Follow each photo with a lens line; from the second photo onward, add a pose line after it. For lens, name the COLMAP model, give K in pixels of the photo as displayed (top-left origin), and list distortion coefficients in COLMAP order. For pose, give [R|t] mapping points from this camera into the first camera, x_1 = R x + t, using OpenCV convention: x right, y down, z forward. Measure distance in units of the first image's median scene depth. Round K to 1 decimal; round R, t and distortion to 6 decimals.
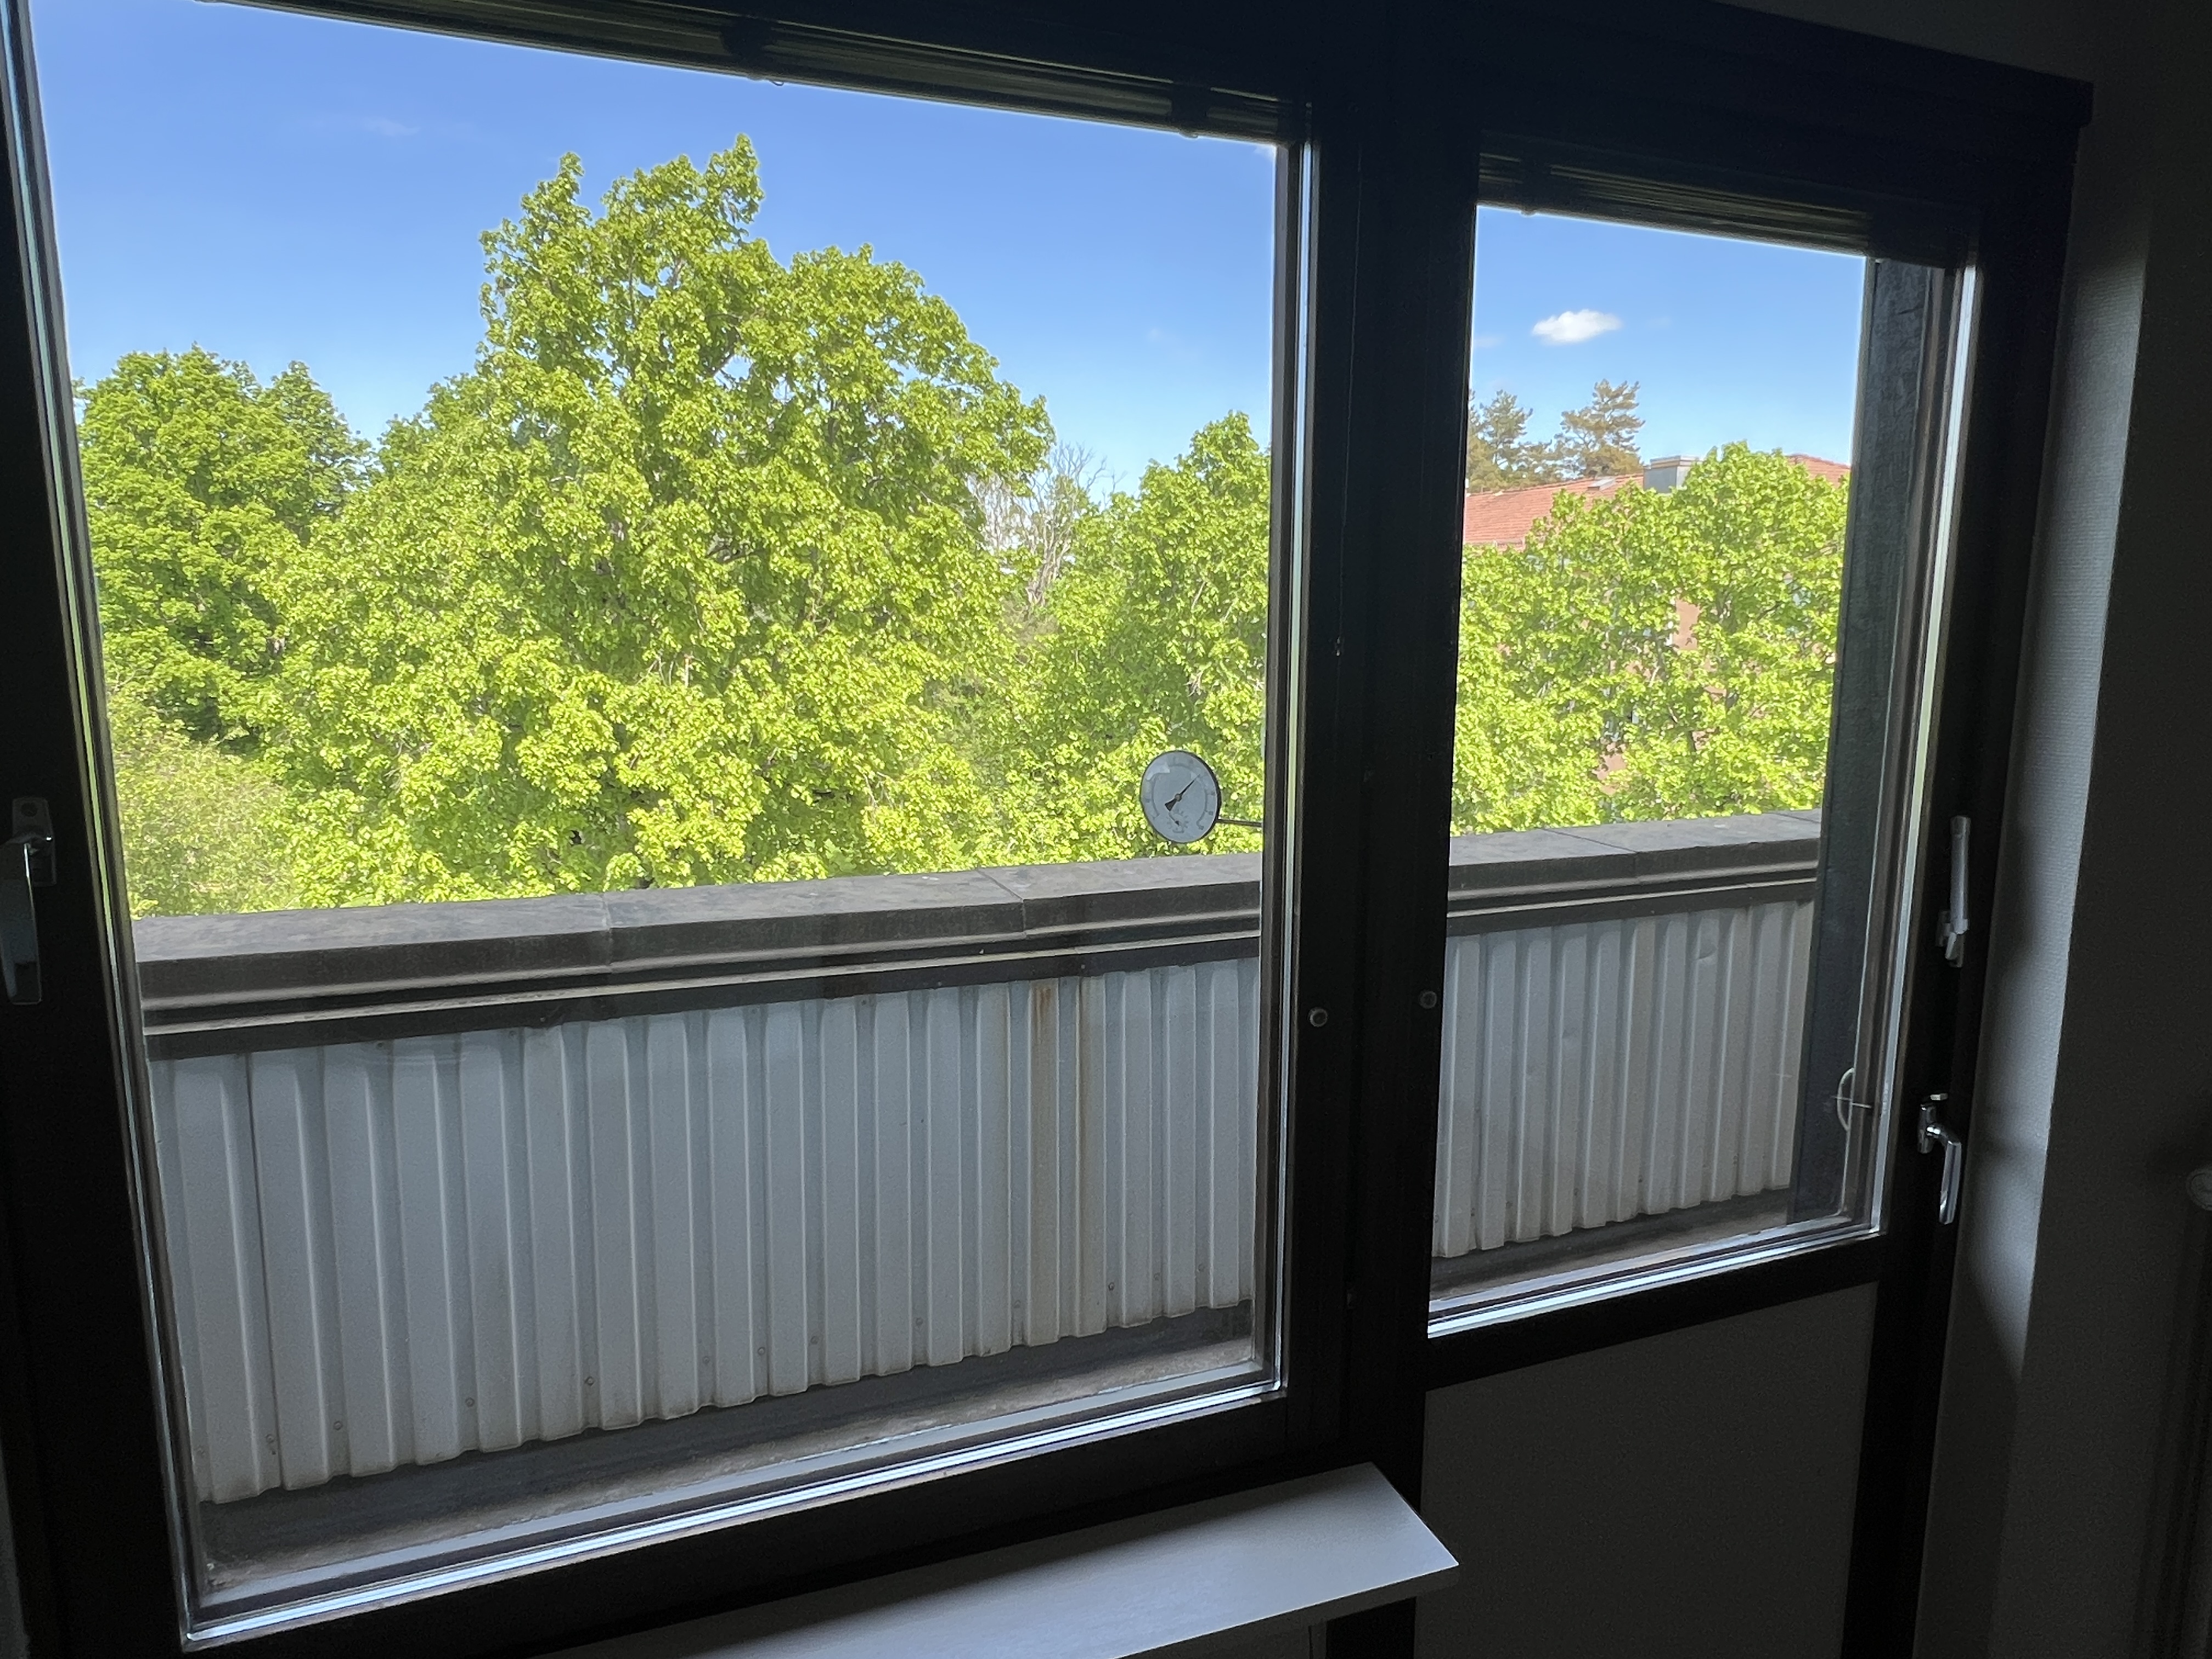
lens RADIAL K [[1411.0, 0, 1106.0], [0, 1411.0, 829.5], [0, 0, 1]] dist [-0.002526, -0.000625]
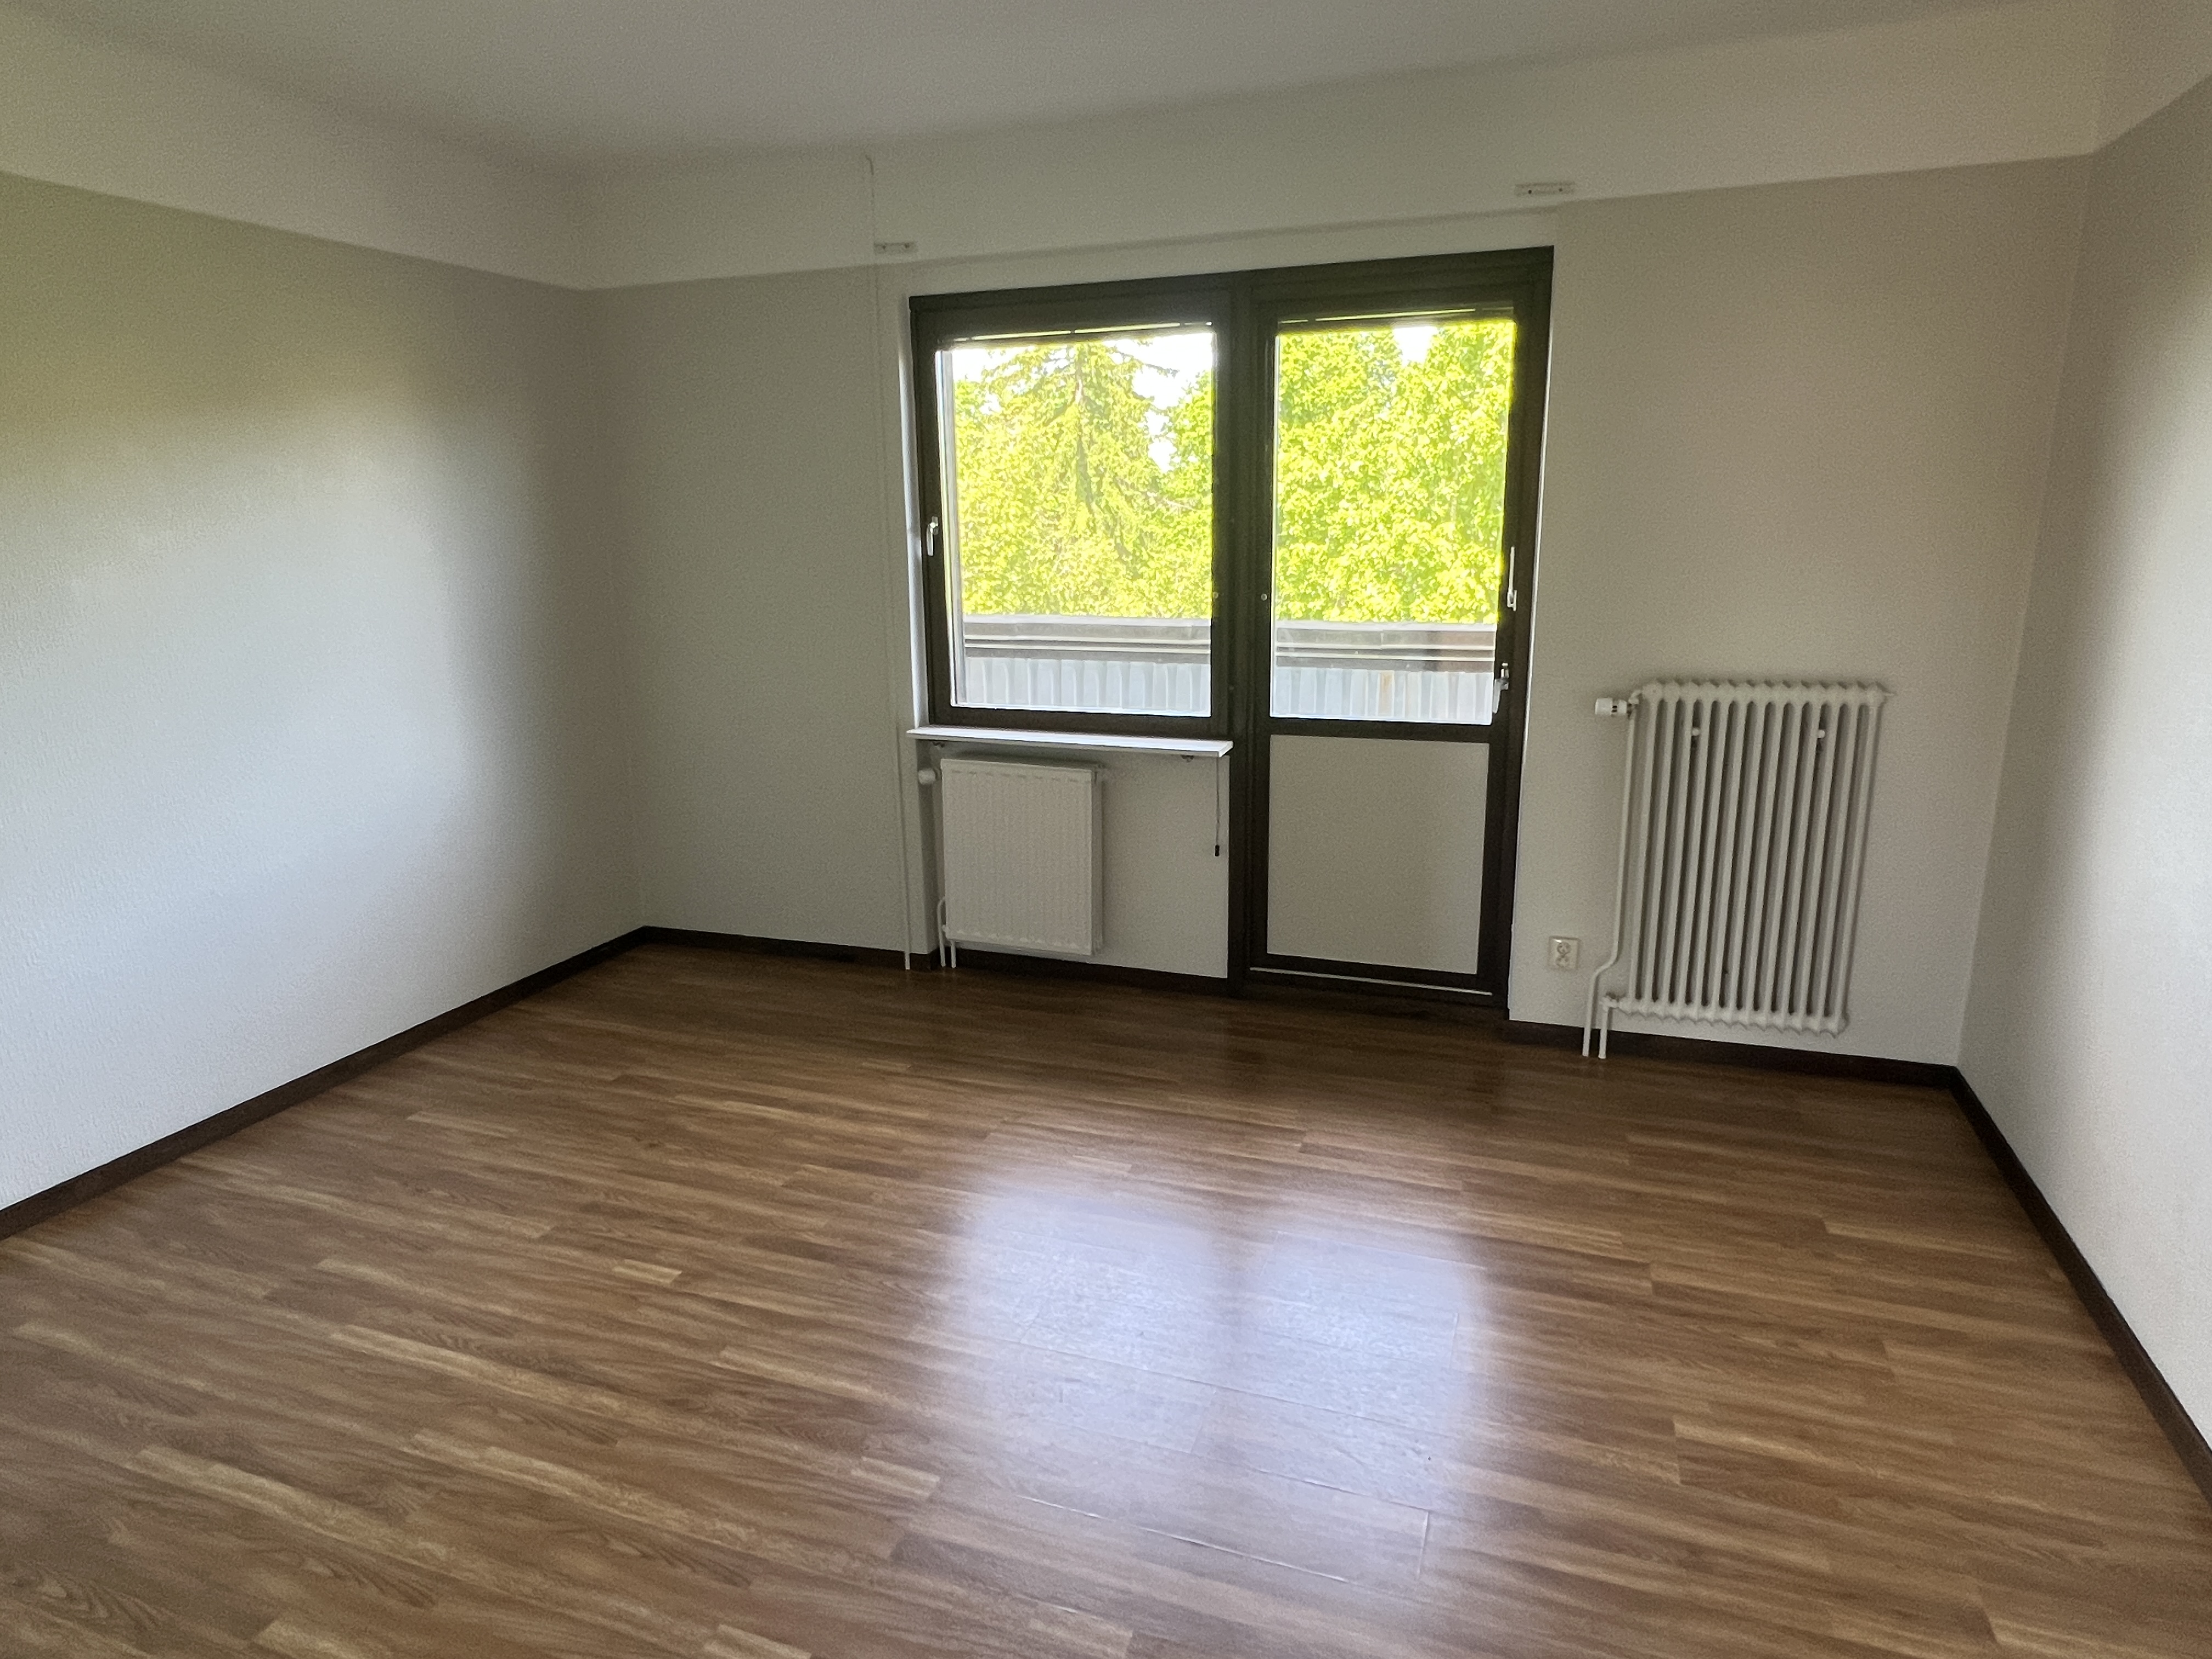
lens RADIAL K [[1286.8, 0, 1106.0], [0, 1286.8, 829.5], [0, 0, 1]] dist [-0.000612, -0.000072]
pose [[0.761743, 0.138941, -0.632806, 0.161278], [-0.077996, 0.989296, 0.123326, 0.024955], [0.643167, -0.044586, 0.764426, -0.130484]]
